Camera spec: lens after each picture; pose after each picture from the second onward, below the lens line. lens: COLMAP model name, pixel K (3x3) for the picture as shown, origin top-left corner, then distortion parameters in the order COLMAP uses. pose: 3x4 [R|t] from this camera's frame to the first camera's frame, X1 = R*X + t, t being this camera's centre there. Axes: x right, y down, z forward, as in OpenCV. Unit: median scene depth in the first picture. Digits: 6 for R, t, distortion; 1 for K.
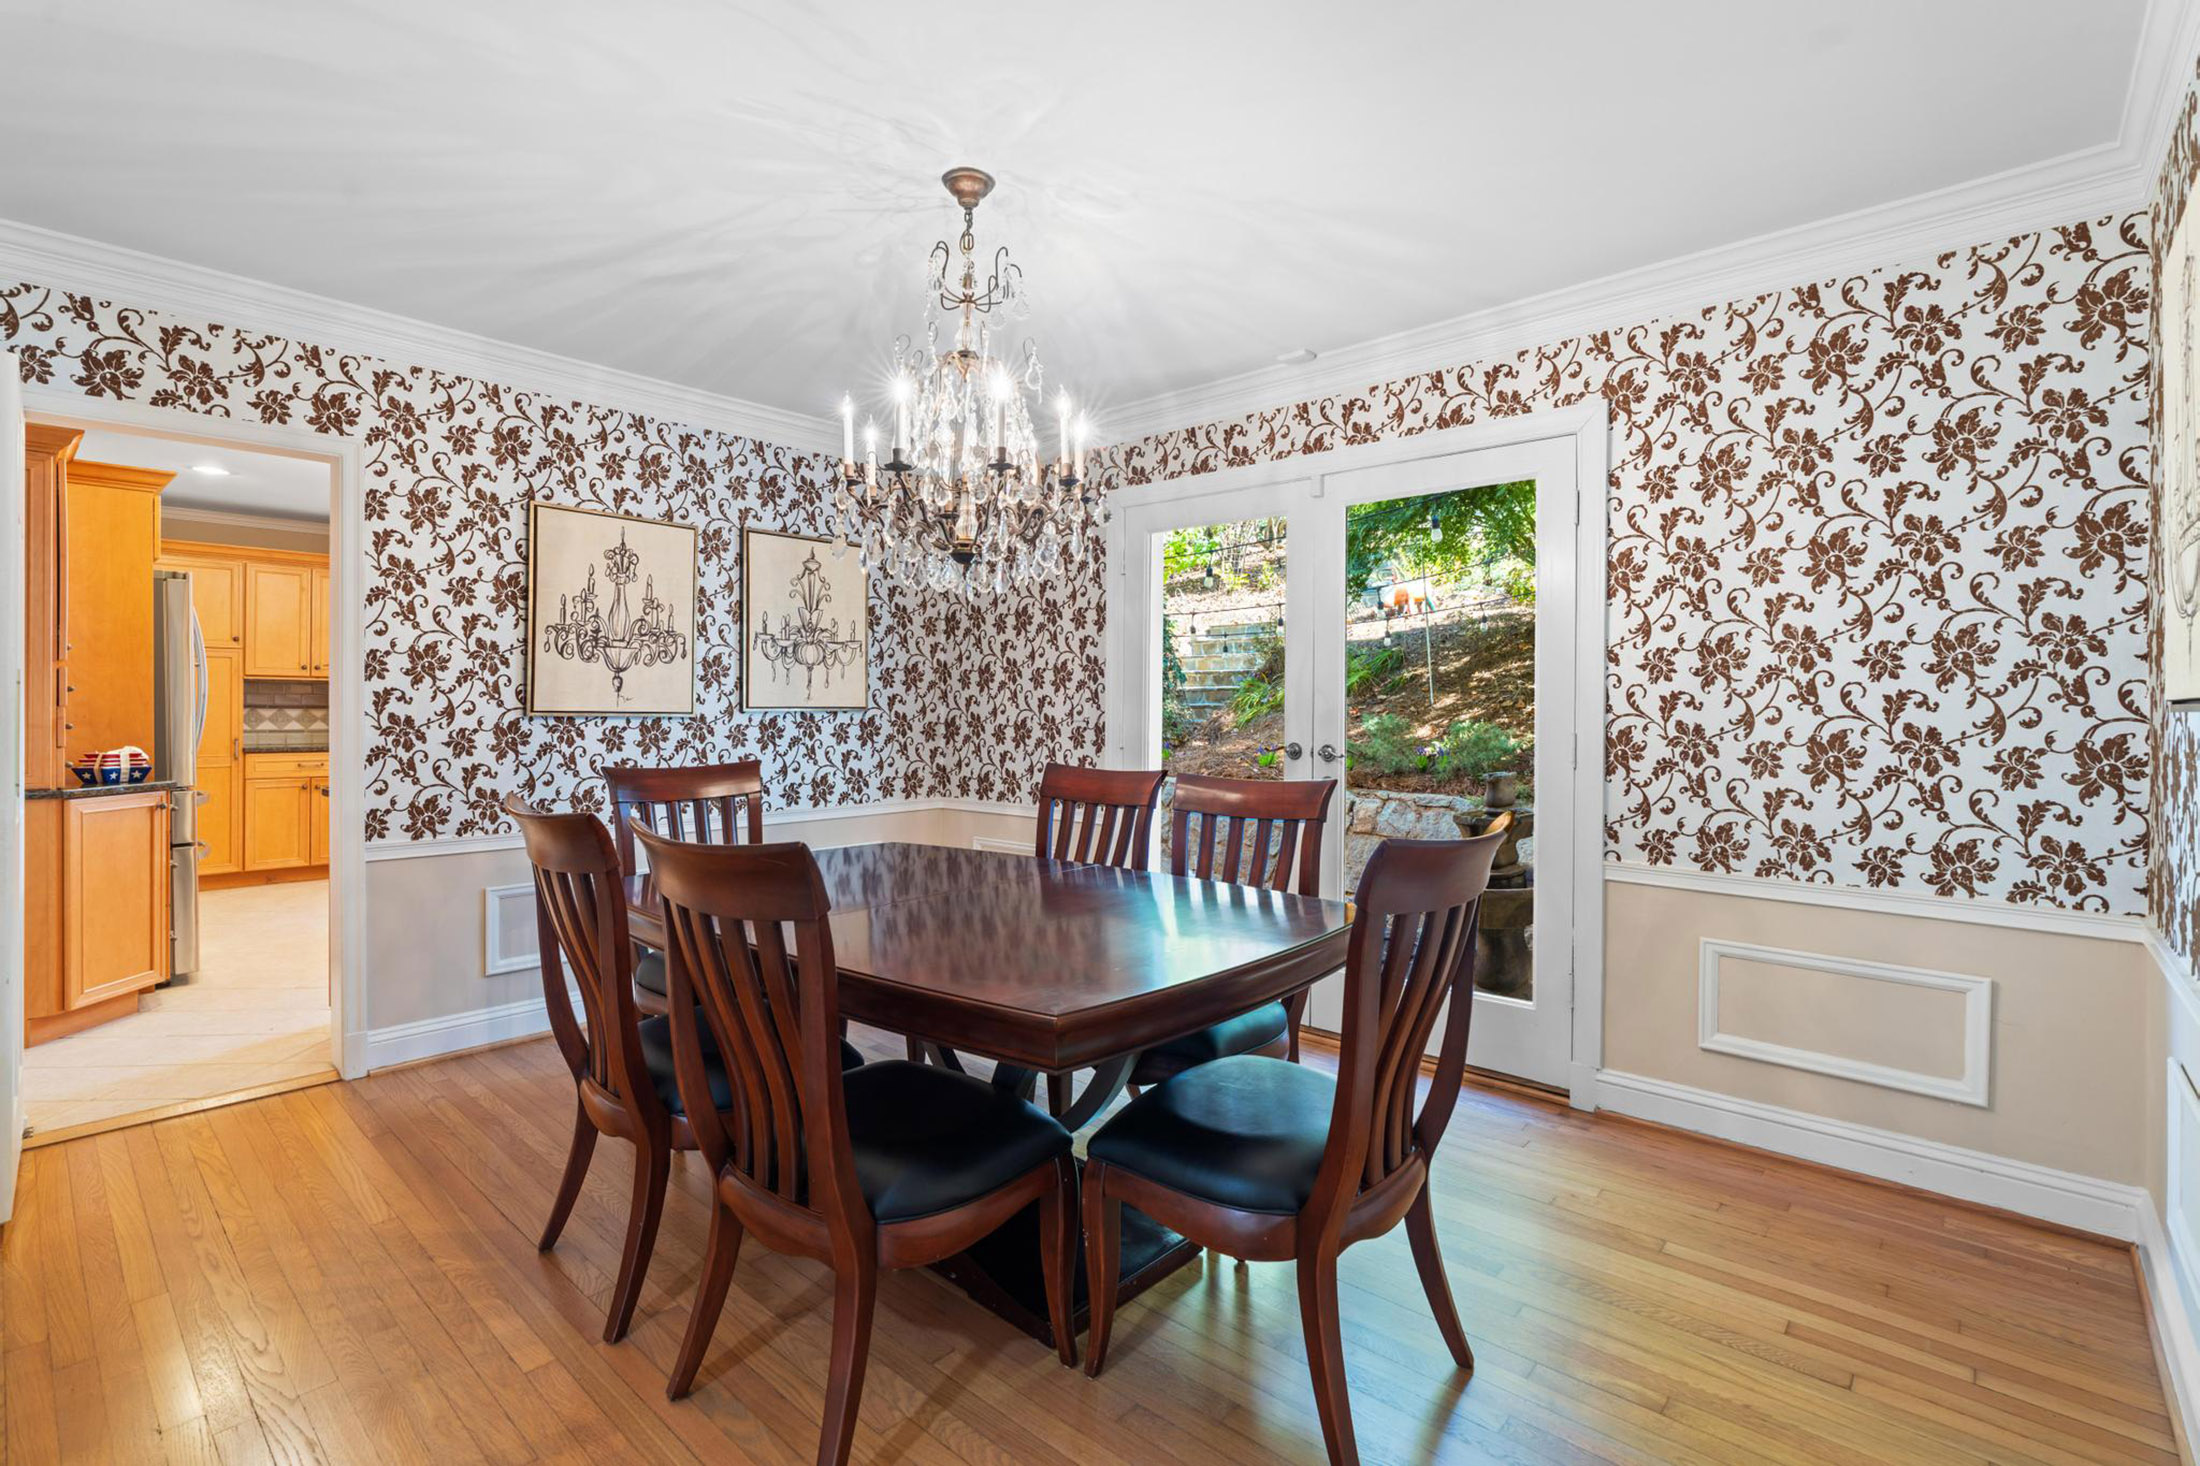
lens RADIAL K [[1005.6, 0, 1099.0], [0, 1005.6, 722.3], [0, 0, 1]] dist [-0.004691, -0.001370]
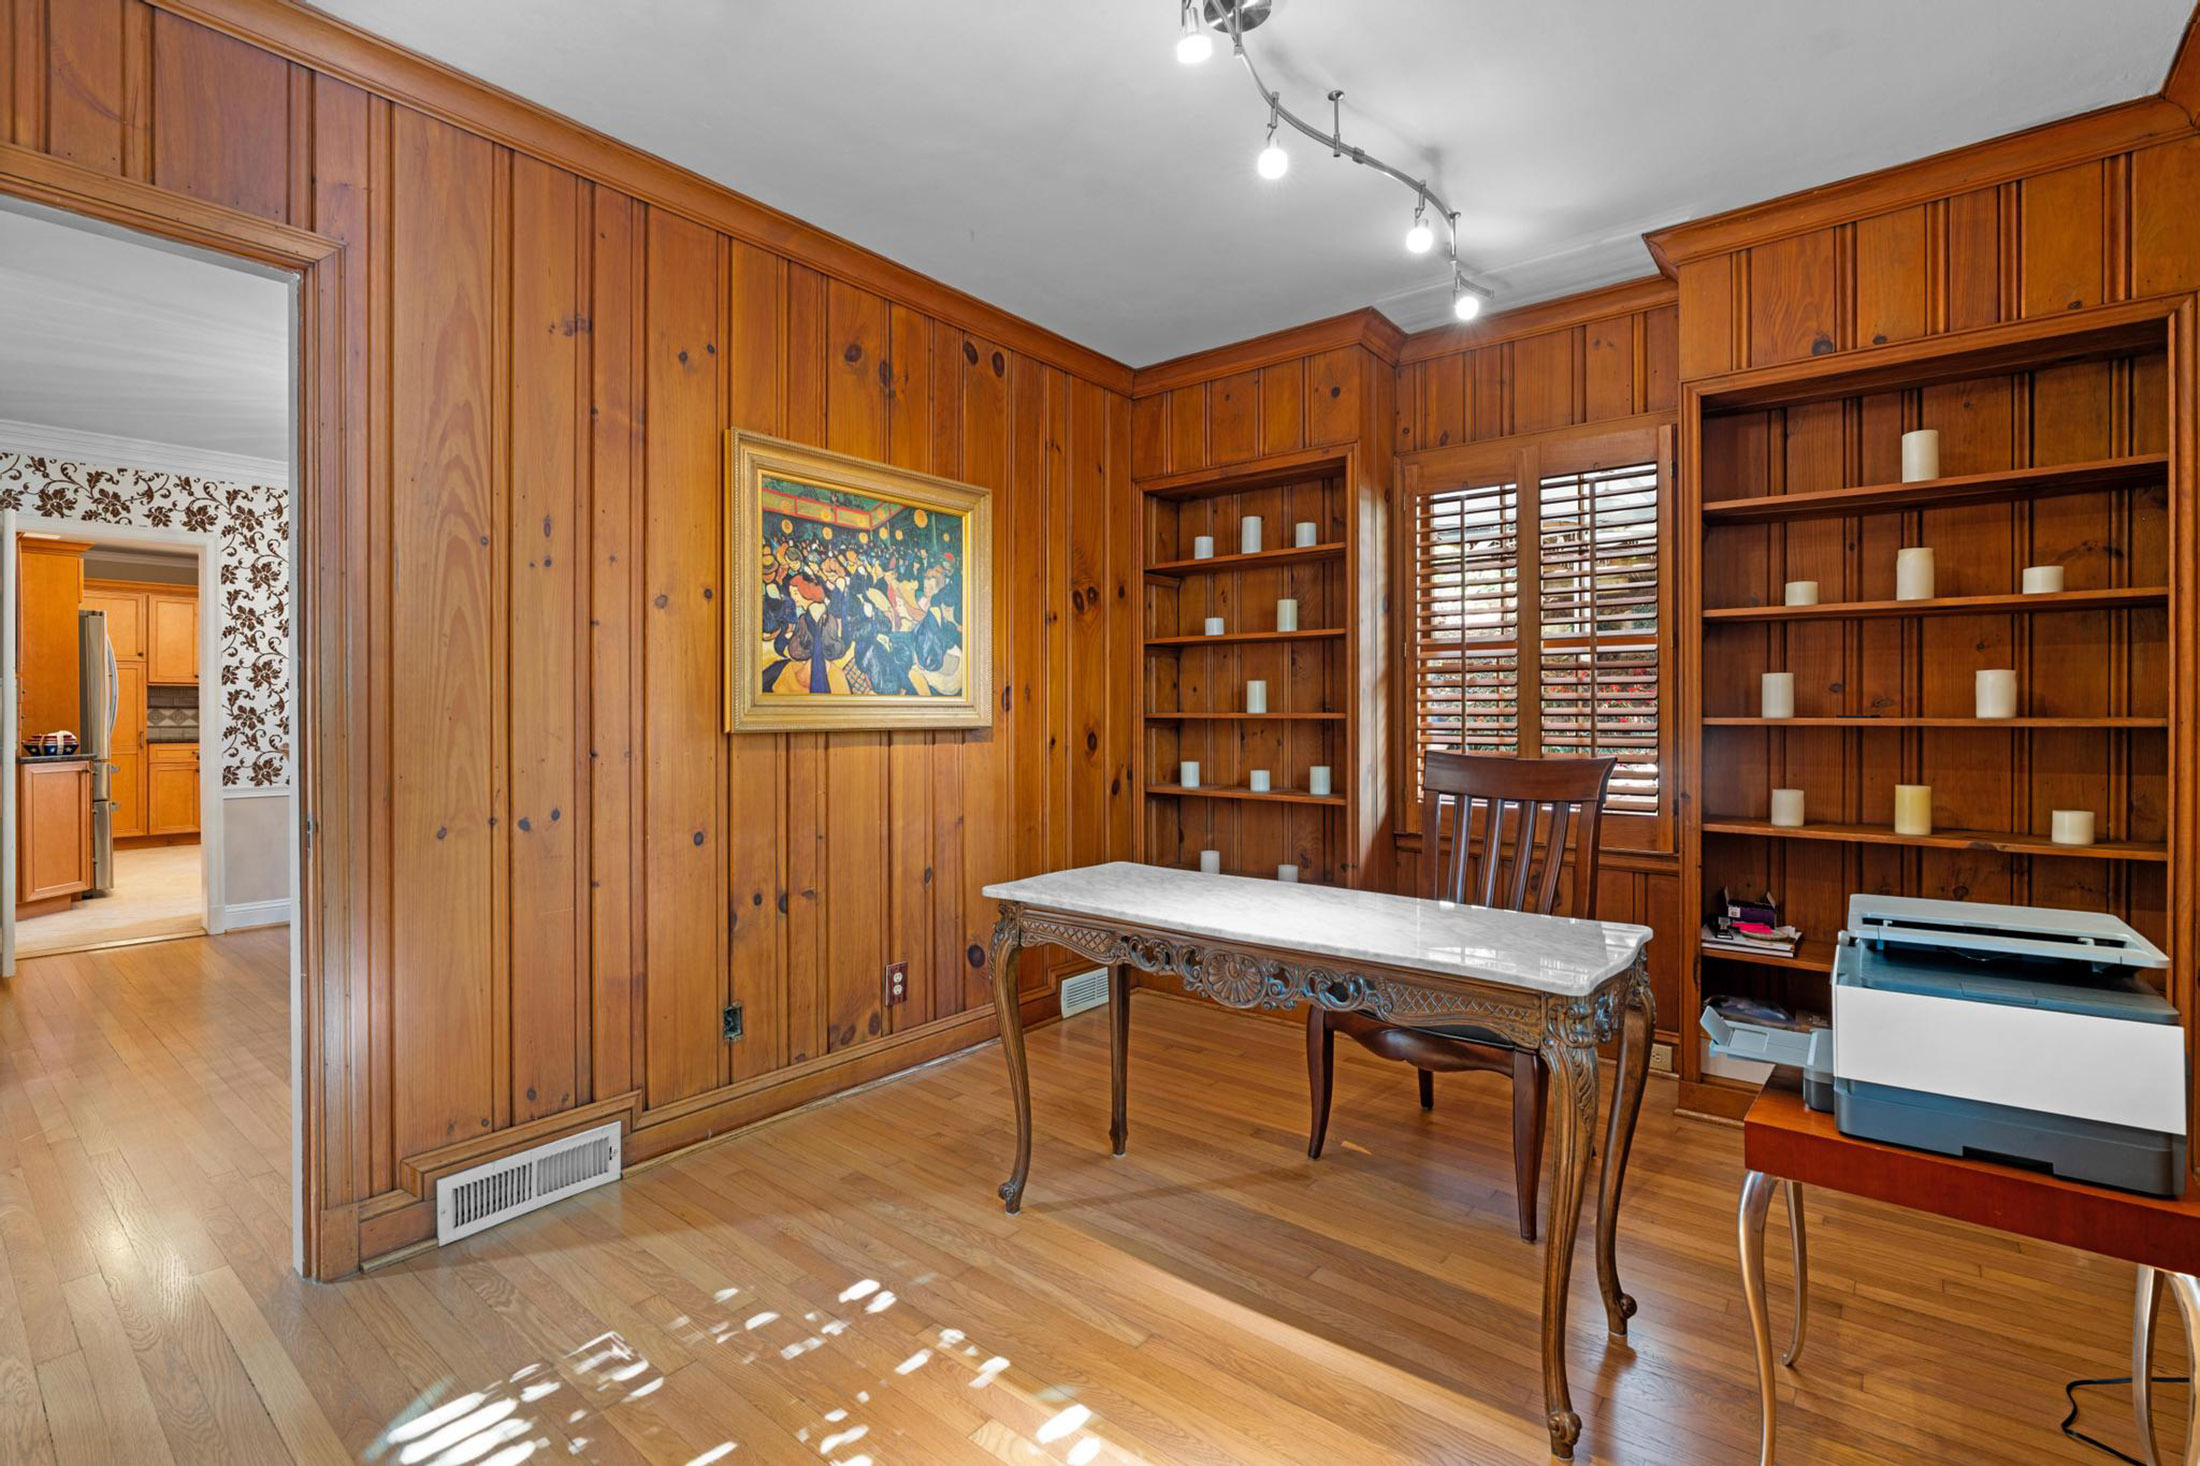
lens RADIAL K [[1005.6, 0, 1108.4], [0, 1005.6, 728.2], [0, 0, 1]] dist [-0.004691, -0.001370]
pose [[0.998527, -0.006059, 0.053926, 0.542839], [0.005997, 0.999981, 0.001310, 0.030733], [-0.053933, -0.000985, 0.998544, -0.613270]]
